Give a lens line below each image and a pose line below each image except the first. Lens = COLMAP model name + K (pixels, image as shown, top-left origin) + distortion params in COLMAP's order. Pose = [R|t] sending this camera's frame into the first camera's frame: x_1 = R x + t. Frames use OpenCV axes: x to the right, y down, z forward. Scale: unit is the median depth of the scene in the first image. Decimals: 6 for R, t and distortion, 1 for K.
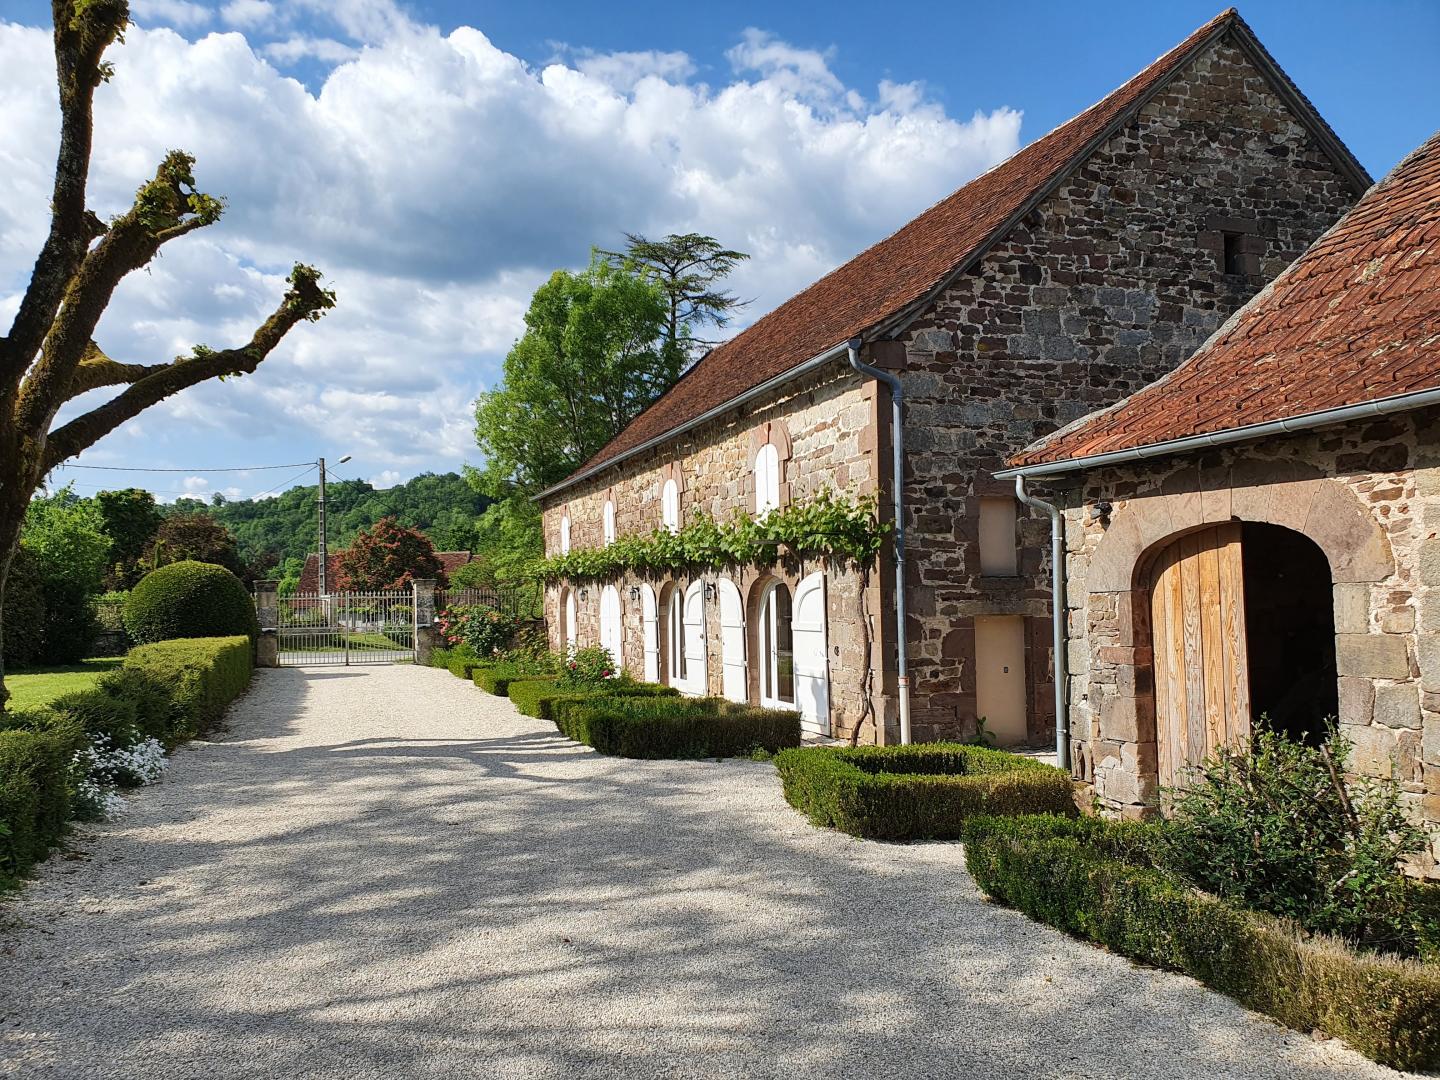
lens RADIAL K [[1090.2, 0, 773.9], [0, 1090.2, 536.4], [0, 0, 1]] dist [-0.026760, 0.000926]
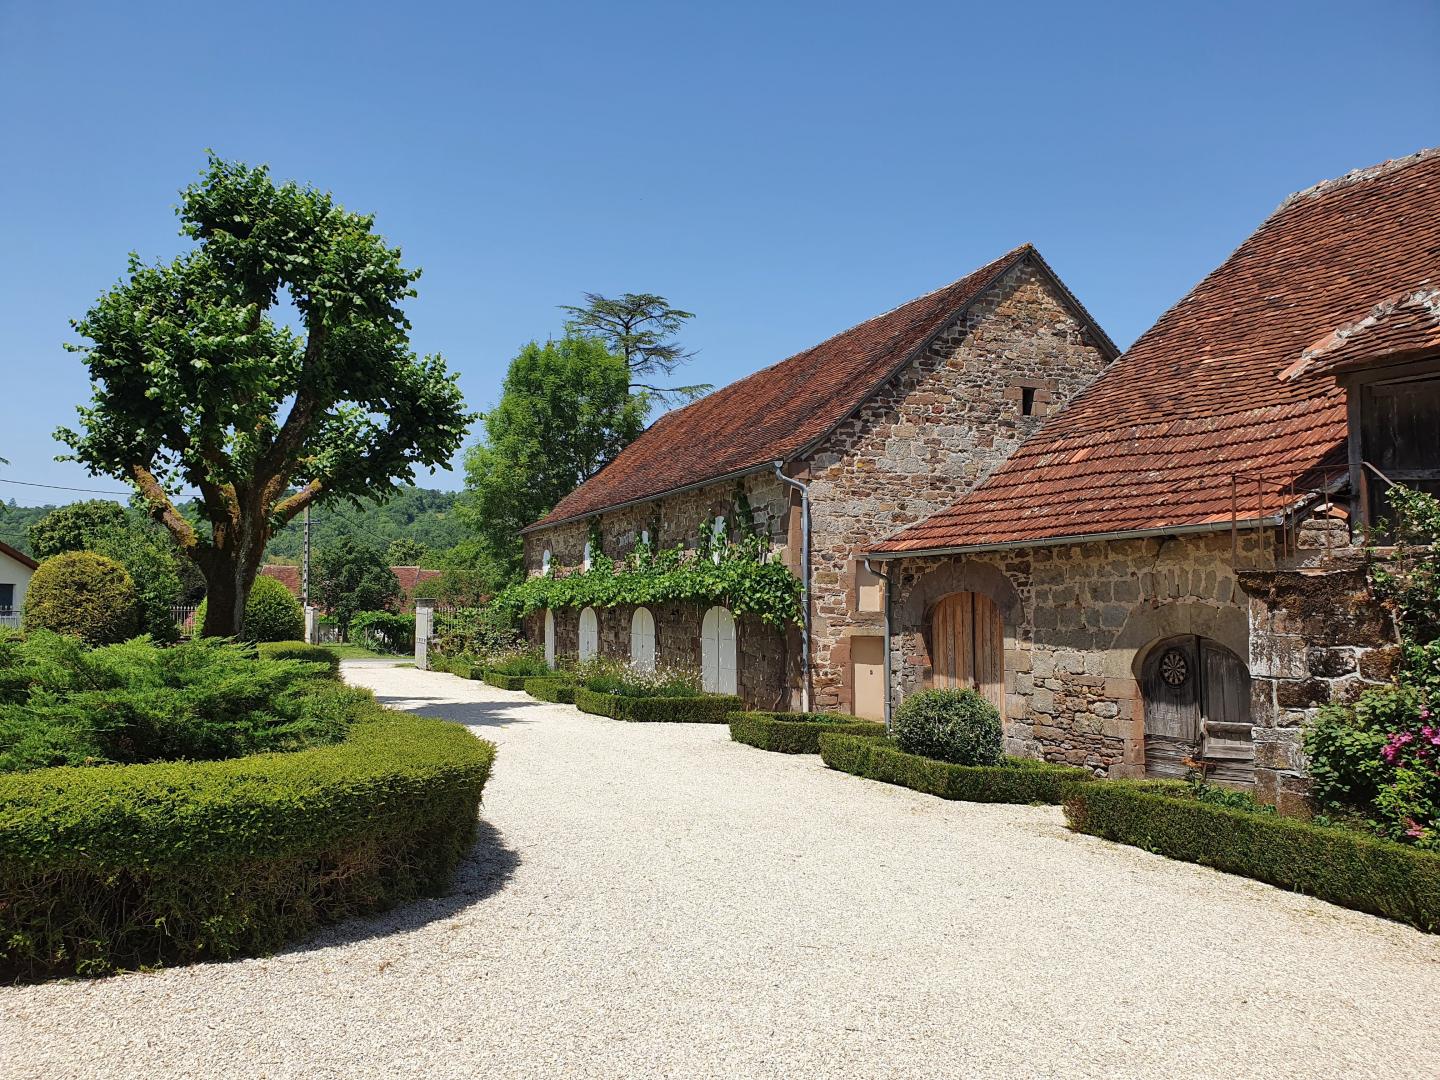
lens RADIAL K [[1146.5, 0, 742.1], [0, 1146.5, 536.5], [0, 0, 1]] dist [0.020551, -0.016542]
pose [[0.999264, 0.019298, 0.033142, -0.028815], [-0.018968, 0.999768, -0.010228, -0.048763], [-0.033332, 0.009592, 0.999398, -0.610019]]
